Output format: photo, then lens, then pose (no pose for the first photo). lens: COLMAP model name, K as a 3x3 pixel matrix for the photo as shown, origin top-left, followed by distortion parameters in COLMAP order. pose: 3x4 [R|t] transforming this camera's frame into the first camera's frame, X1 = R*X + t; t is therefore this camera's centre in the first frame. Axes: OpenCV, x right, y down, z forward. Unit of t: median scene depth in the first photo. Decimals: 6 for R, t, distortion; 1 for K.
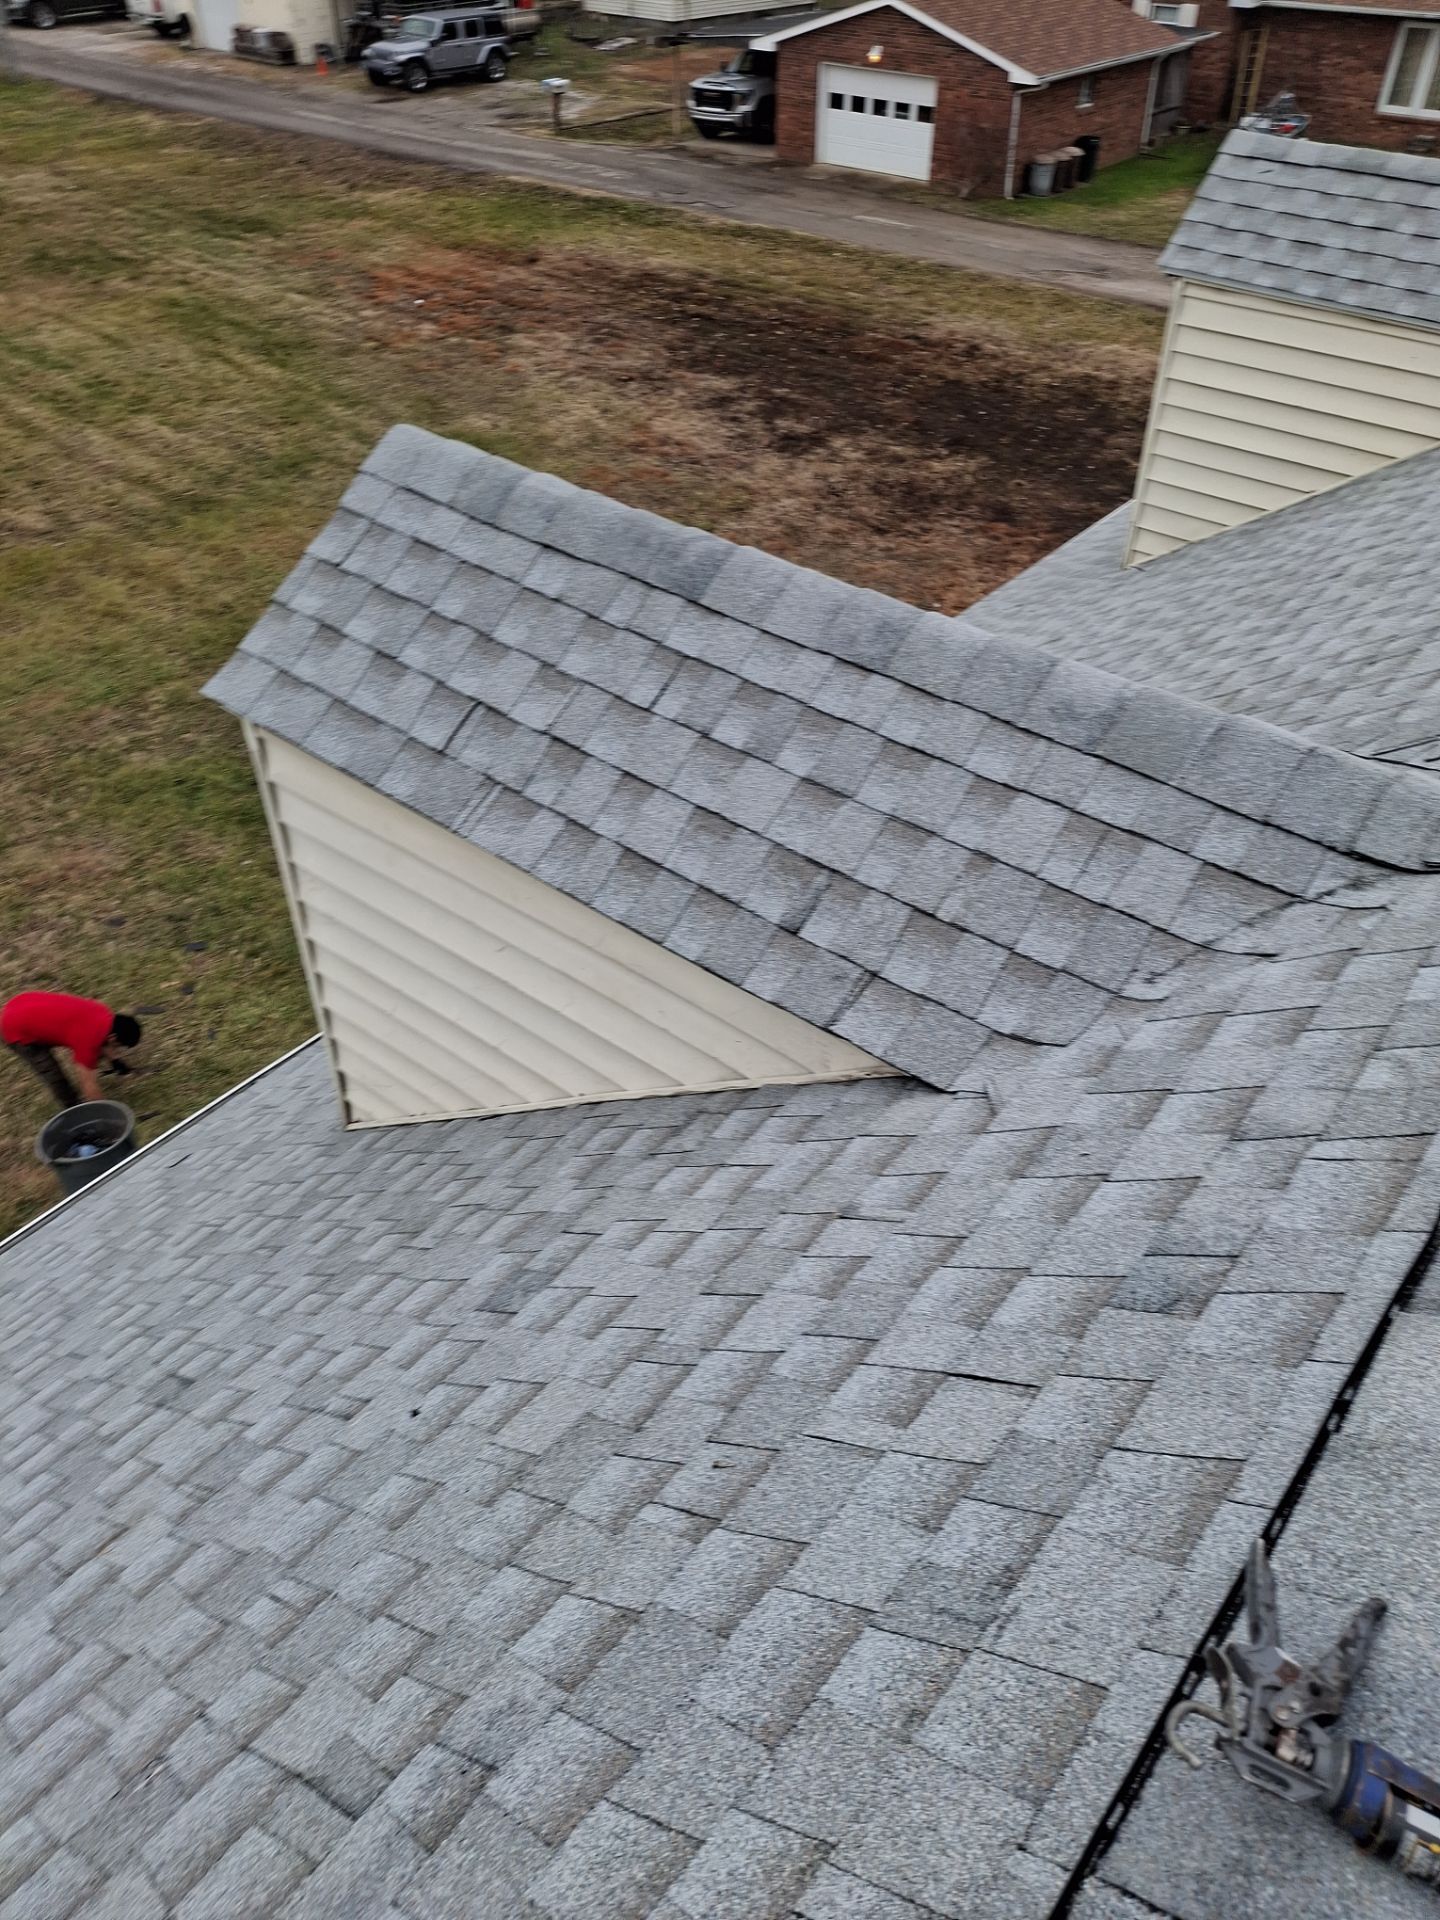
lens RADIAL K [[1418.1, 0, 720.0], [0, 1418.1, 960.0], [0, 0, 1]] dist [-0.005384, -0.064941]
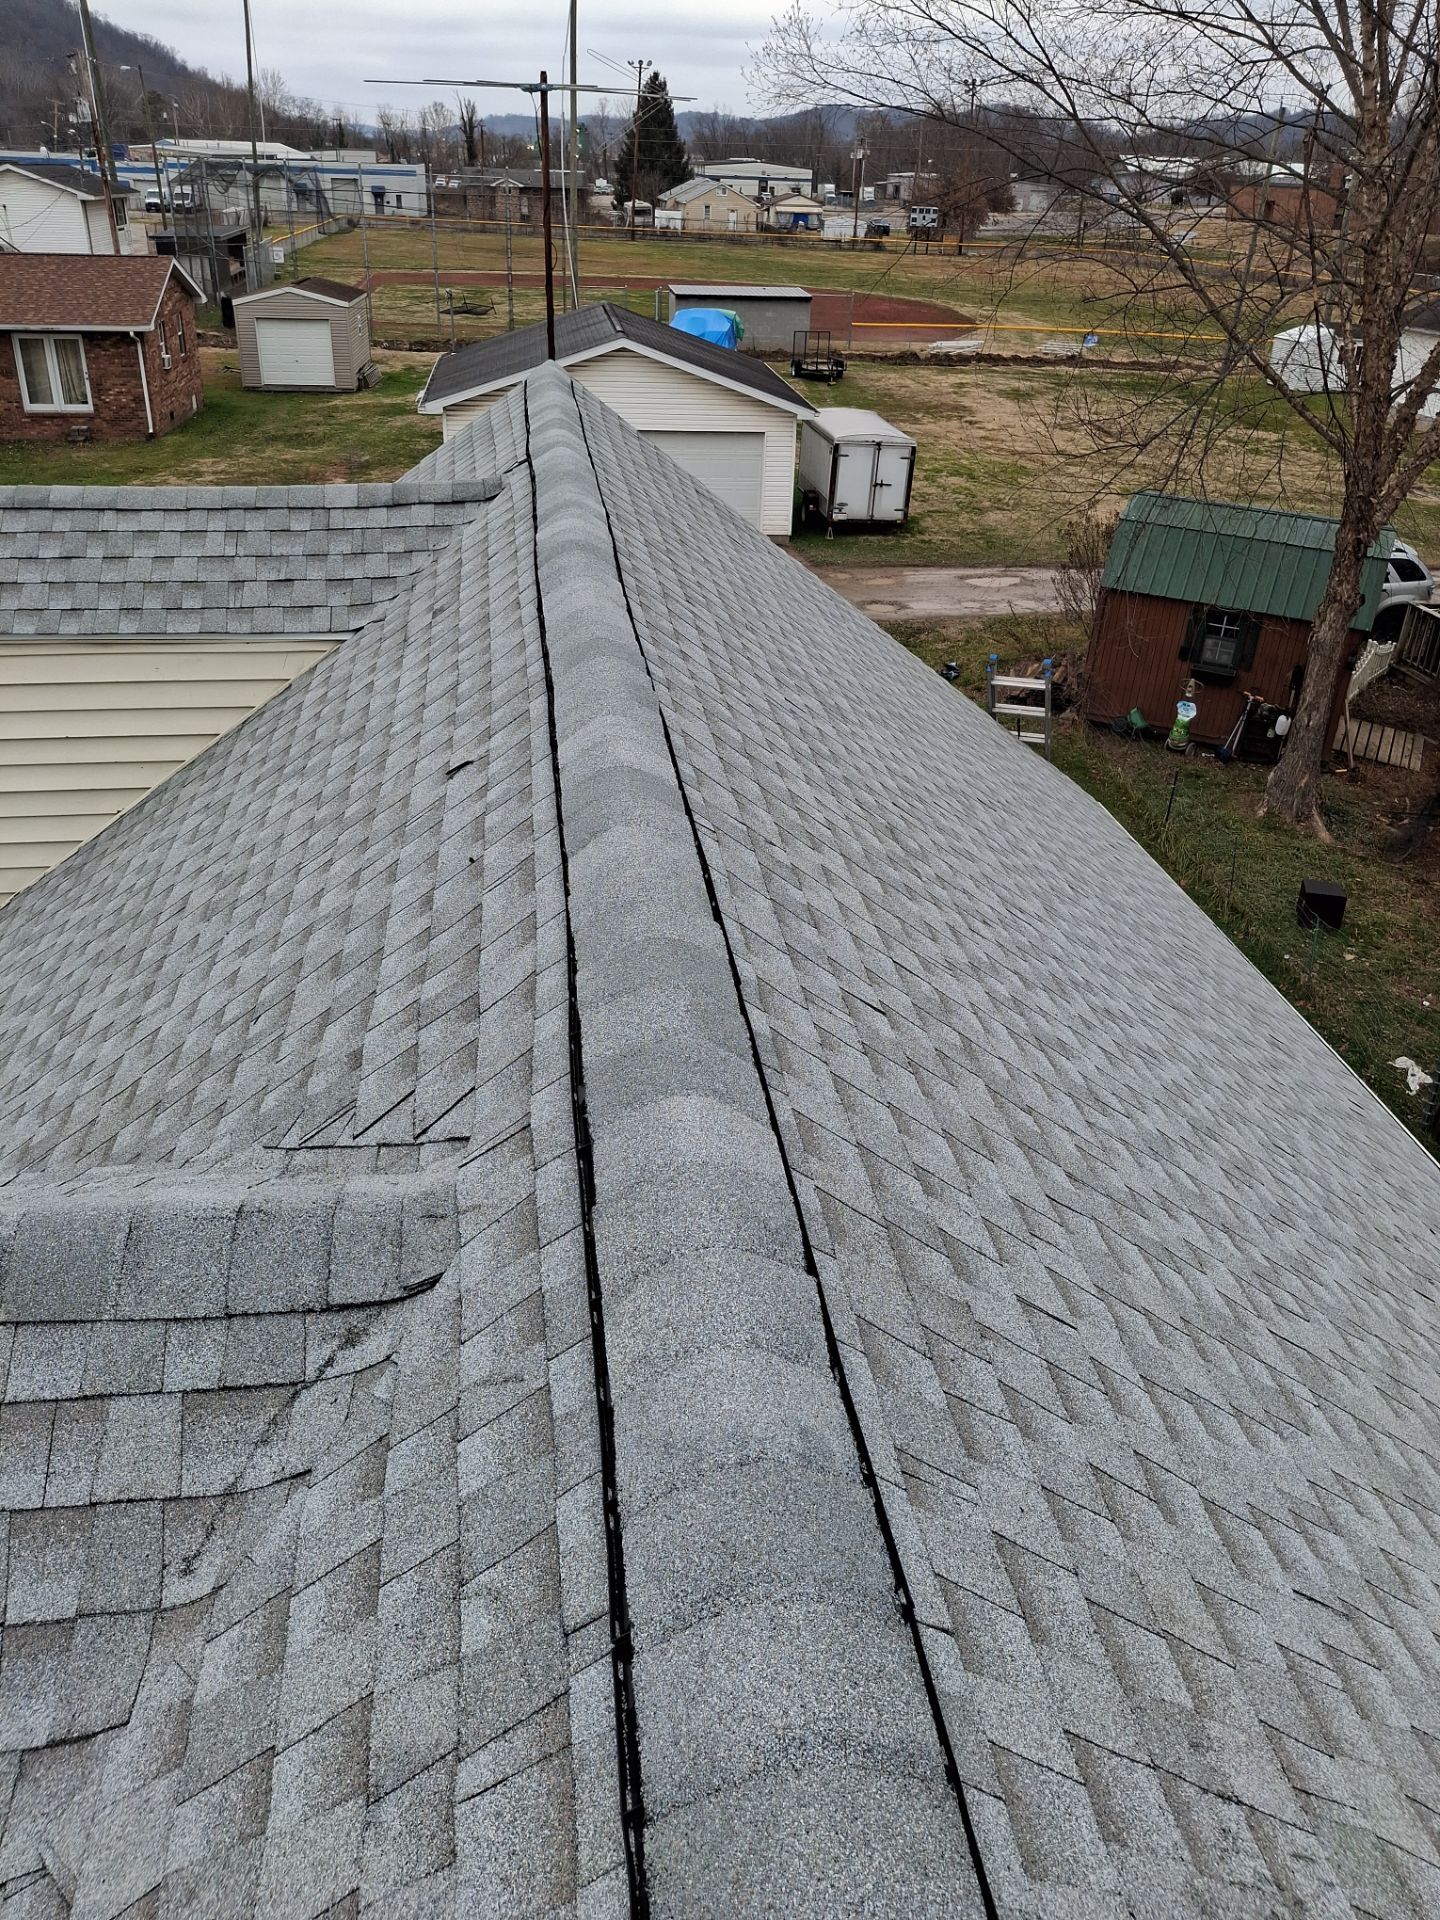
lens RADIAL K [[1371.6, 0, 720.0], [0, 1371.6, 960.0], [0, 0, 1]] dist [0.127650, -0.260407]
pose [[0.680710, -0.347404, 0.644937, 0.083215], [0.446319, 0.894807, 0.010926, -0.124648], [-0.580890, 0.280410, 0.764157, 0.073006]]
